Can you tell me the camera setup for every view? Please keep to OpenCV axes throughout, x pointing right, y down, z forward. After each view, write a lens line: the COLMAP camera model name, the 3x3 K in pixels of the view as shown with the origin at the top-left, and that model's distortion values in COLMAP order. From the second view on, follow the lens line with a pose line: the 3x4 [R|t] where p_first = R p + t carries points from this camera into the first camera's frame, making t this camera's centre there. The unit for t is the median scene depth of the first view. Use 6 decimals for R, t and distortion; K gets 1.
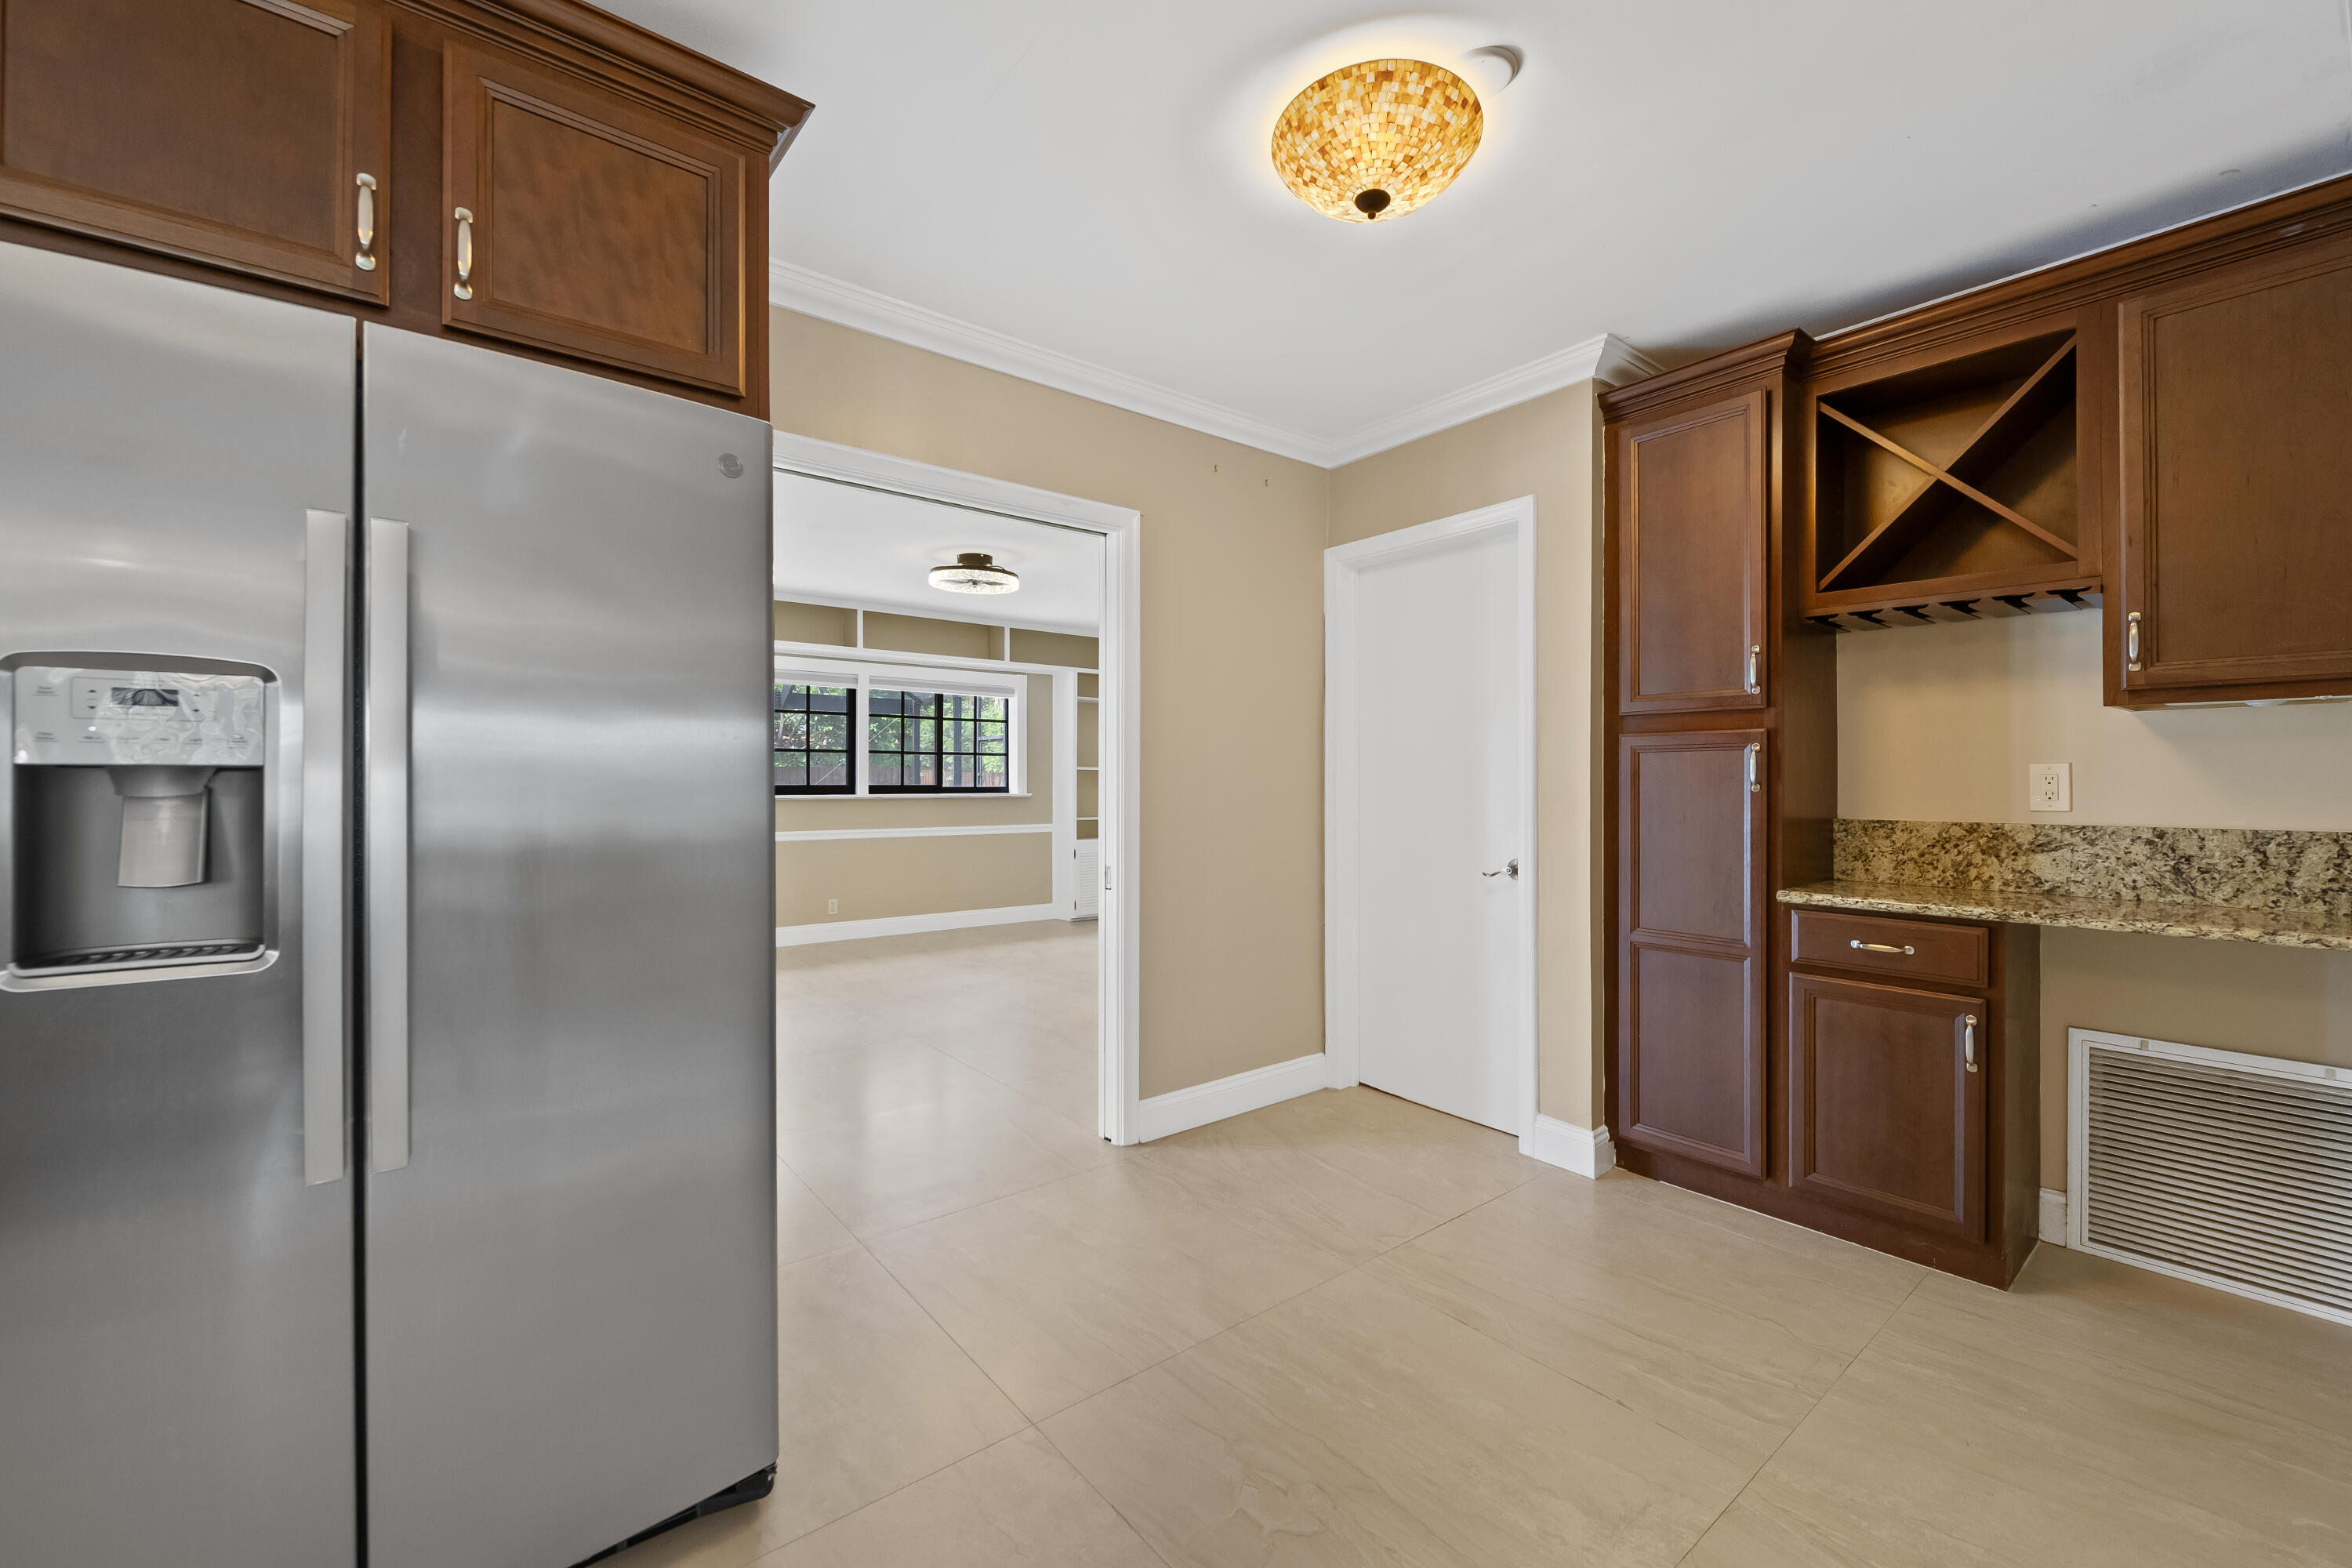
lens RADIAL K [[932.1, 0, 1182.2], [0, 932.1, 784.0], [0, 0, 1]] dist [-0.000334, -0.002196]
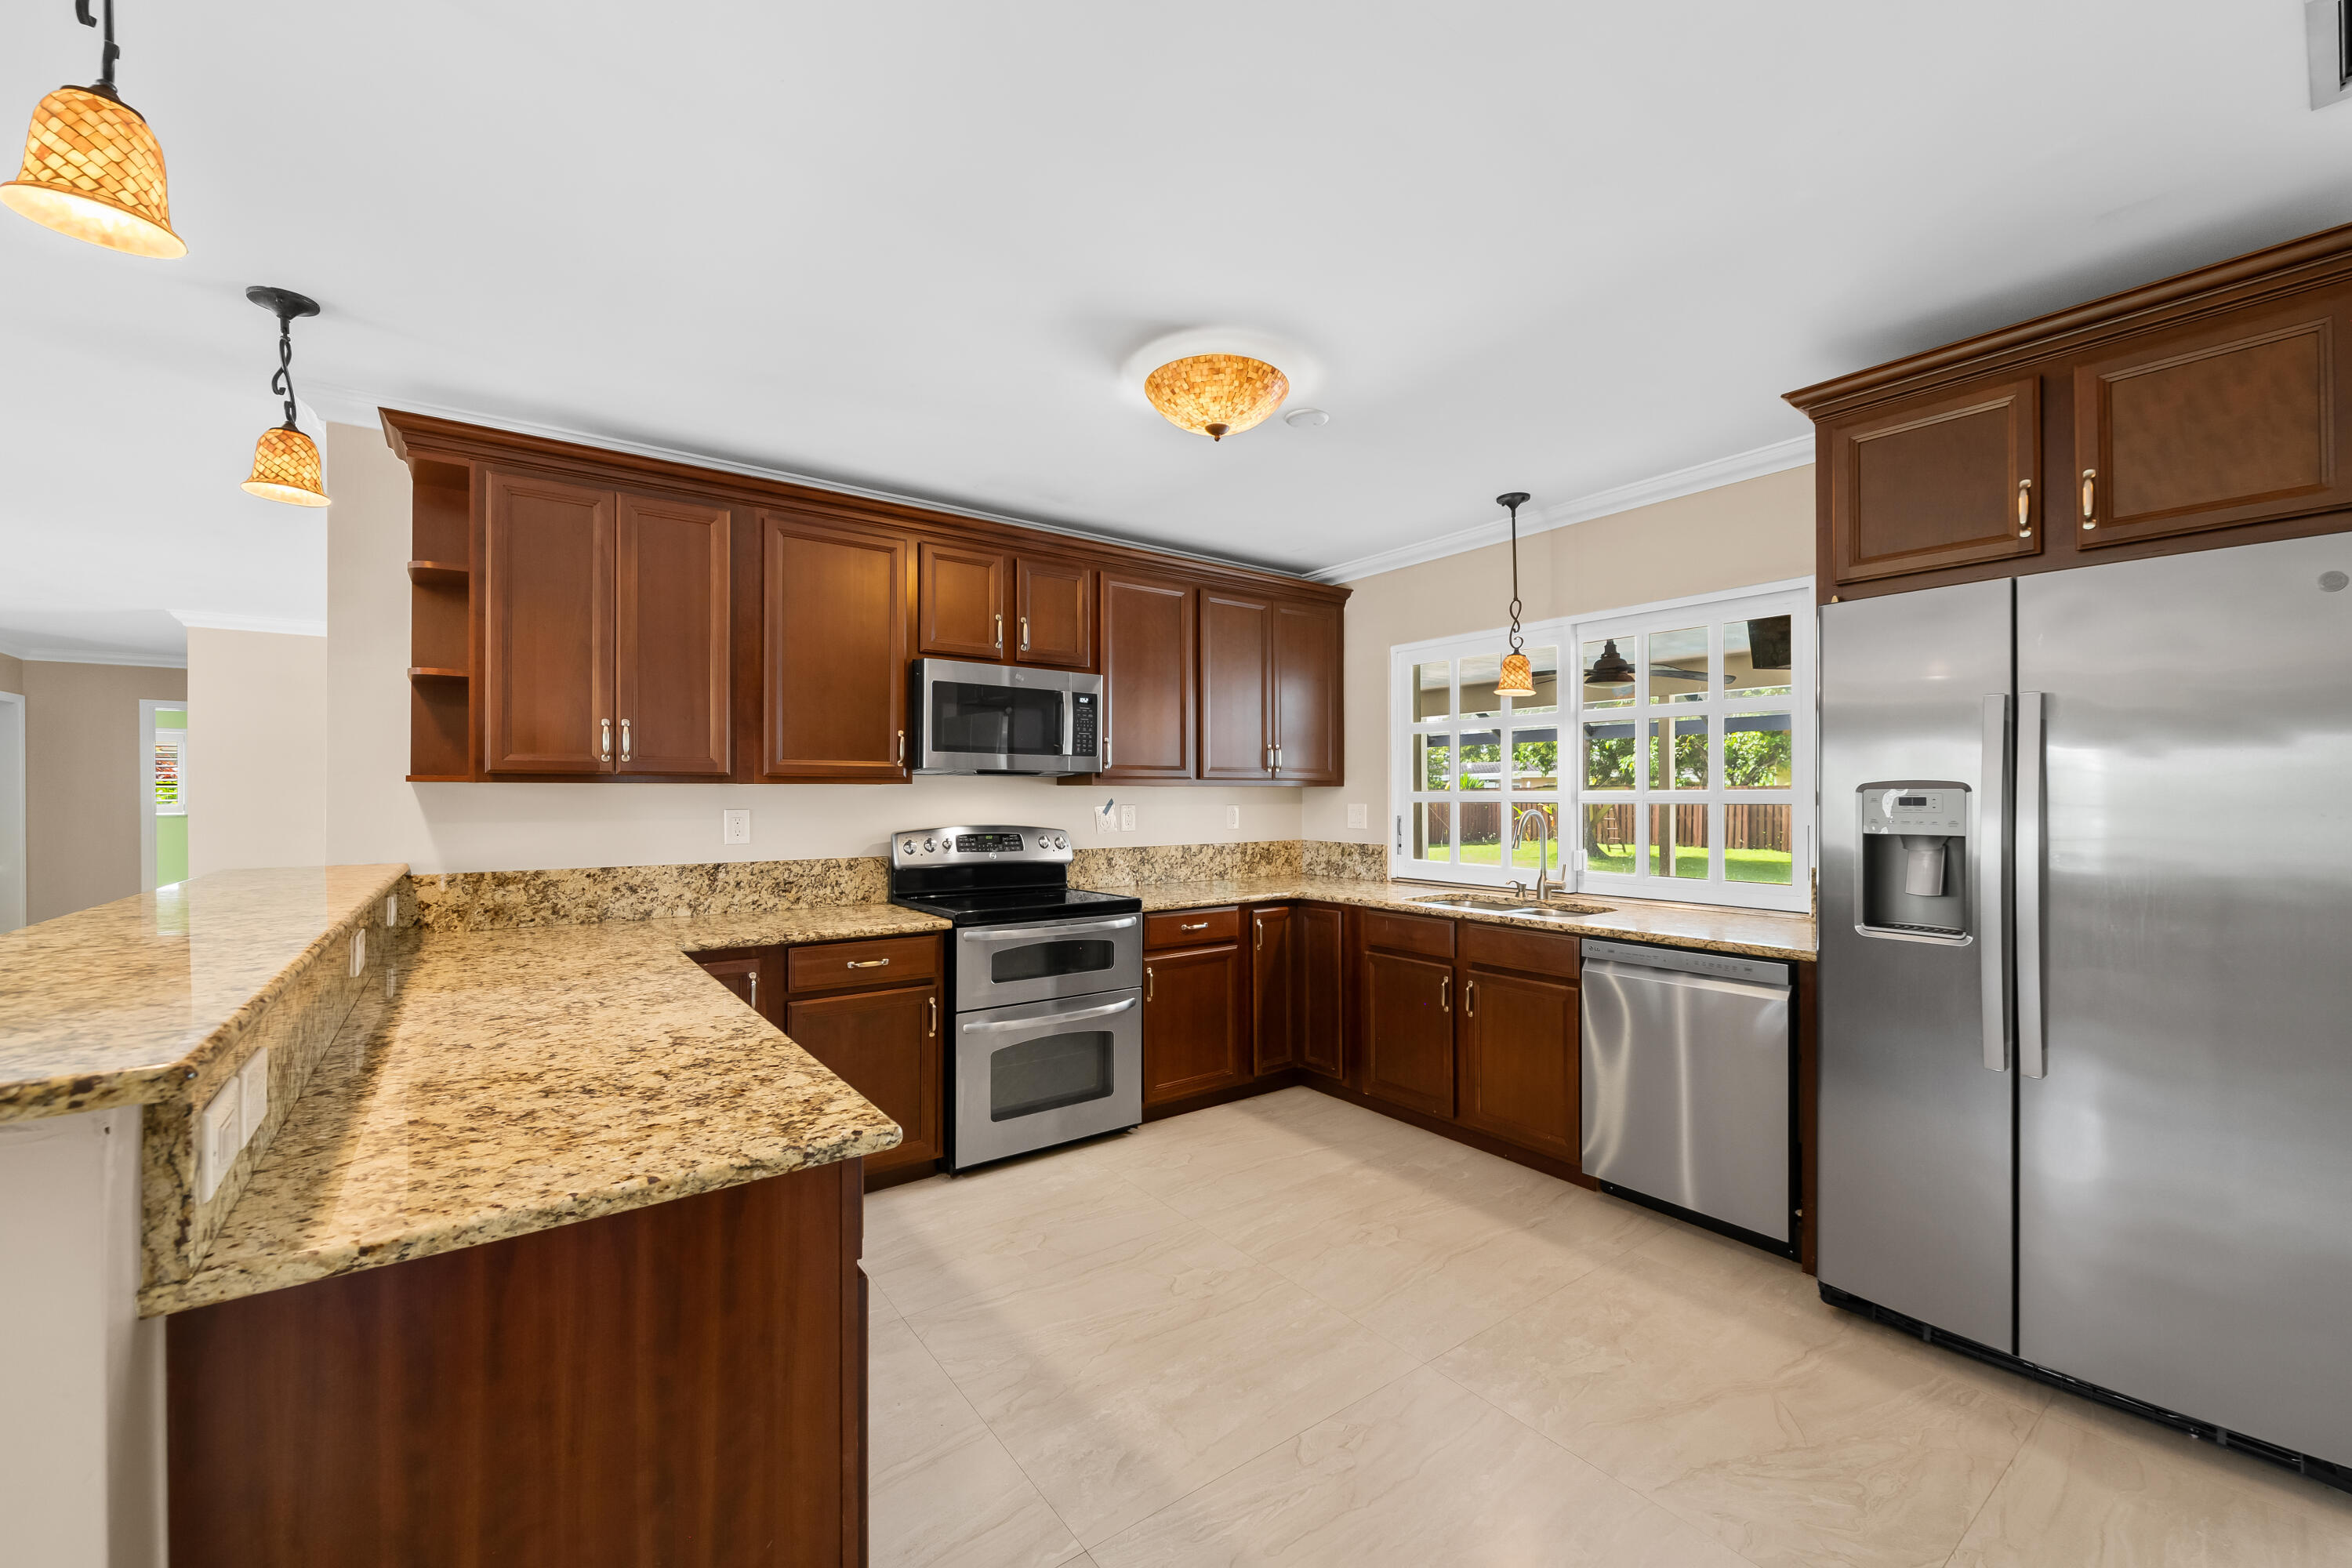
lens RADIAL K [[932.1, 0, 1172.5], [0, 932.1, 787.6], [0, 0, 1]] dist [-0.000334, -0.002196]
pose [[-0.039536, -0.013901, -0.999121, 0.929692], [-0.003919, 0.999898, -0.013757, -0.083727], [0.999210, 0.003372, -0.039586, -0.507945]]
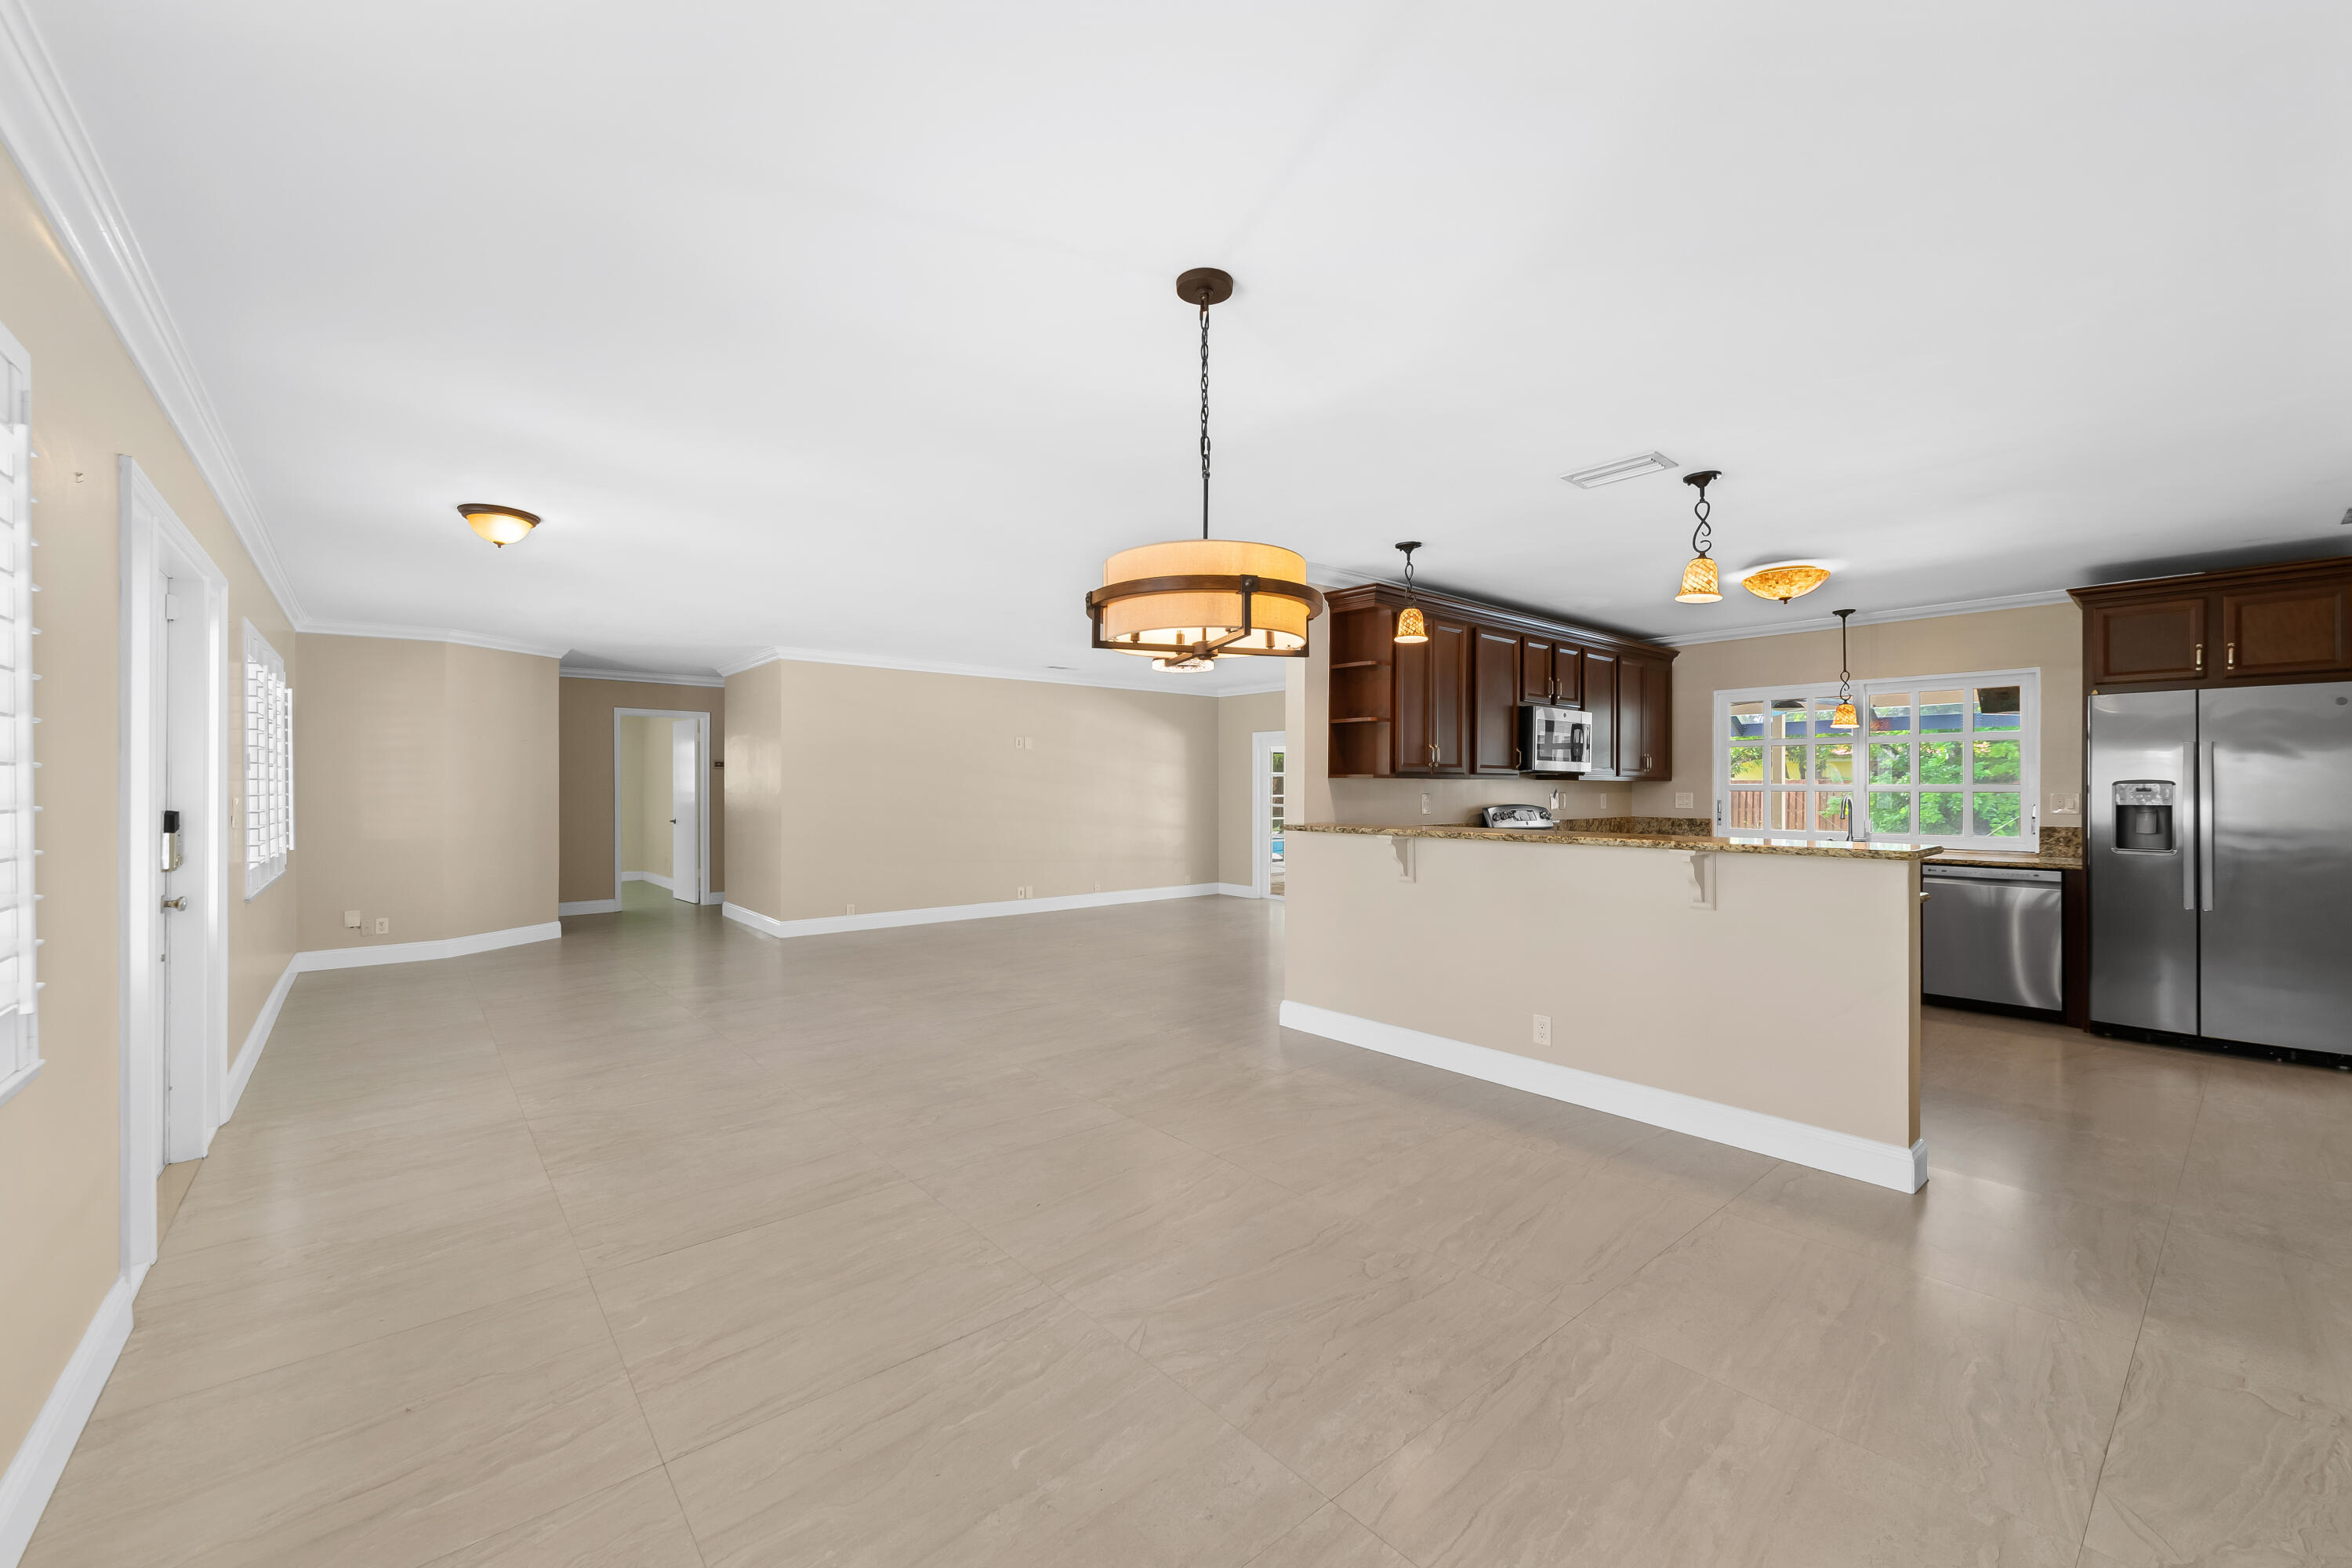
lens RADIAL K [[932.1, 0, 1158.4], [0, 932.1, 780.5], [0, 0, 1]] dist [-0.000334, -0.002196]
pose [[0.017679, -0.011636, -0.999776, 3.016292], [-0.005996, 0.999913, -0.011744, -0.054814], [0.999826, 0.006202, 0.017608, -3.529163]]
